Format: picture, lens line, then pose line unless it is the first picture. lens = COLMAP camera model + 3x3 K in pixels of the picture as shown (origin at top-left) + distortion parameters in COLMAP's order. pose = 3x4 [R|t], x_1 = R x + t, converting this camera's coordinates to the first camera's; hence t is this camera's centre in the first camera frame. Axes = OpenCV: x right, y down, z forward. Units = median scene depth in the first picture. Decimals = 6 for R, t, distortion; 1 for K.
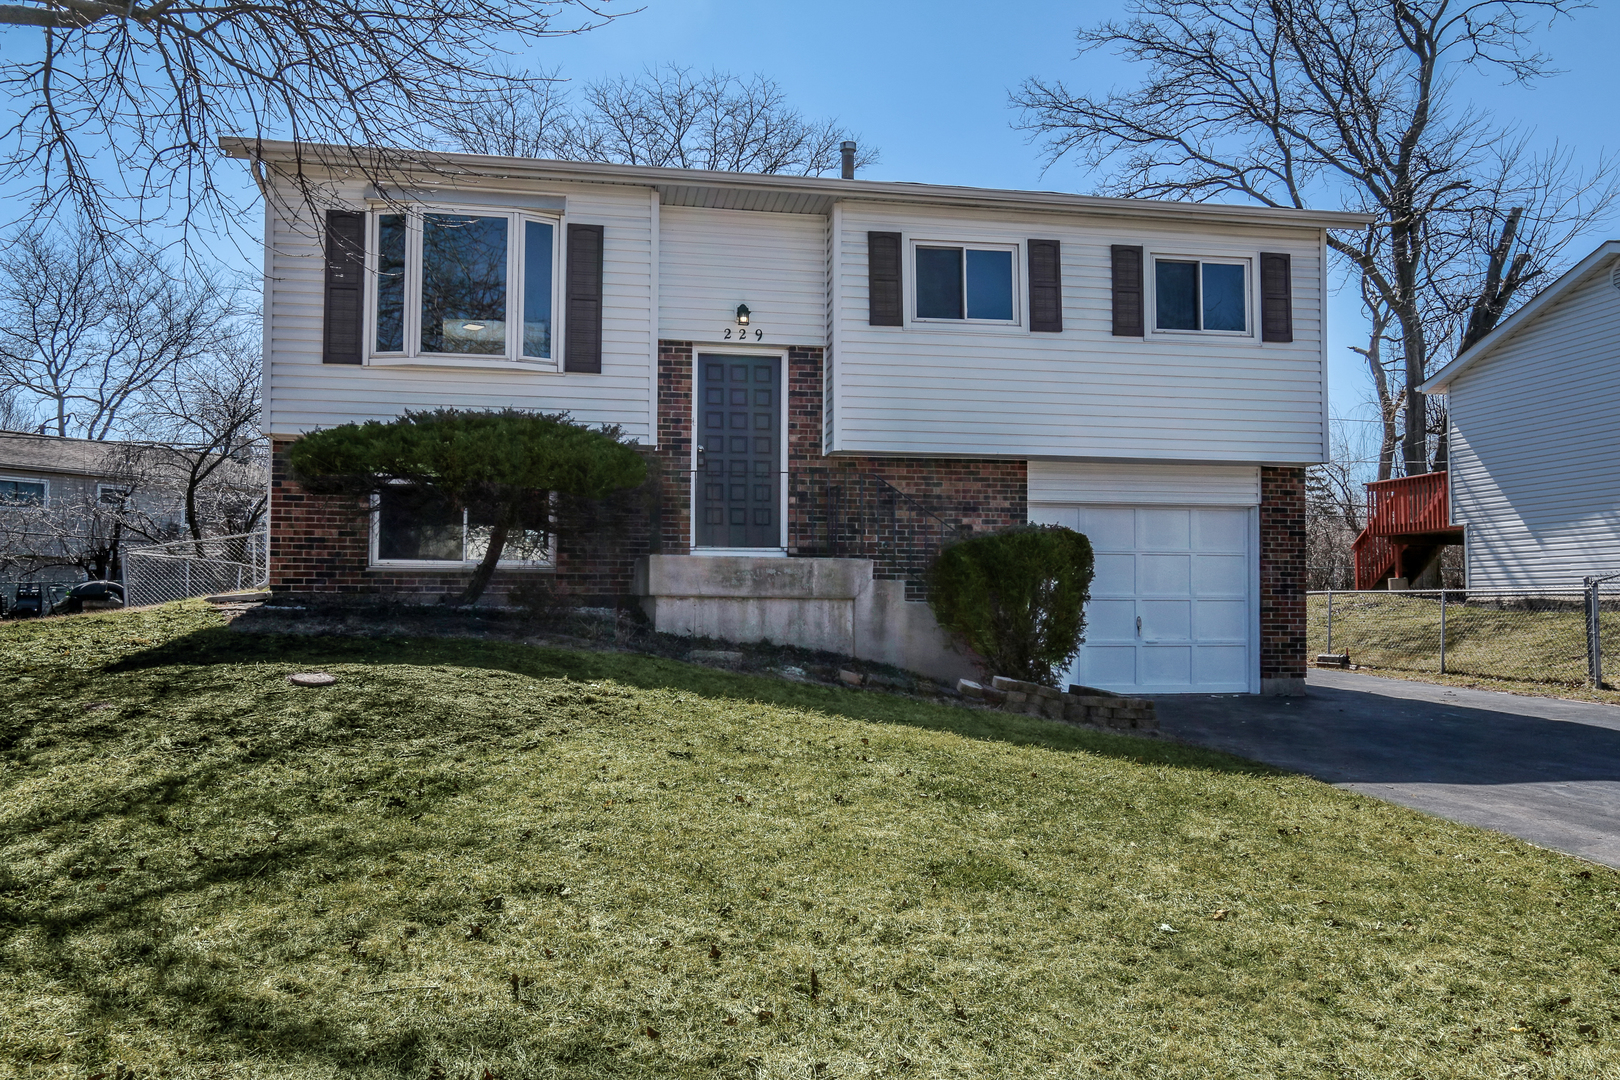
lens RADIAL K [[1267.1, 0, 810.0], [0, 1267.1, 540.0], [0, 0, 1]] dist [-0.006537, -0.000381]
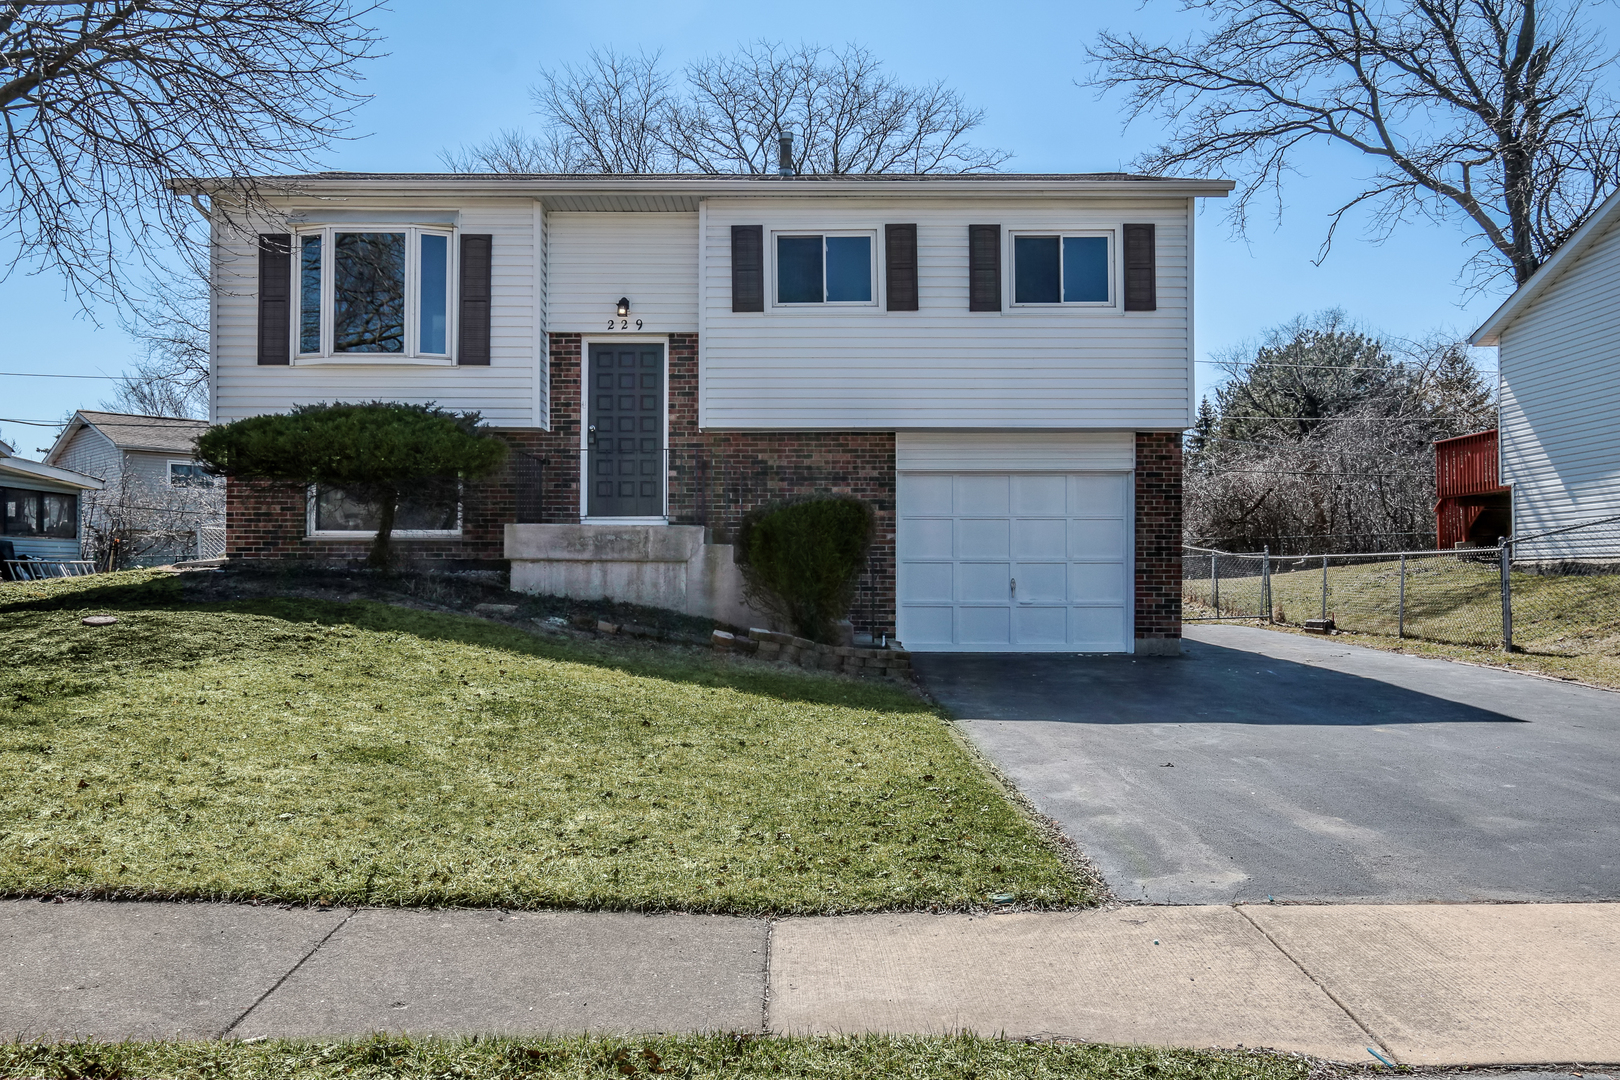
lens RADIAL K [[1325.7, 0, 810.0], [0, 1325.7, 540.0], [0, 0, 1]] dist [-0.002747, -0.000002]
pose [[0.982784, -0.007980, -0.184584, 0.317032], [0.012069, 0.999706, 0.021044, 0.003695], [0.184362, -0.022909, 0.982591, -0.113972]]
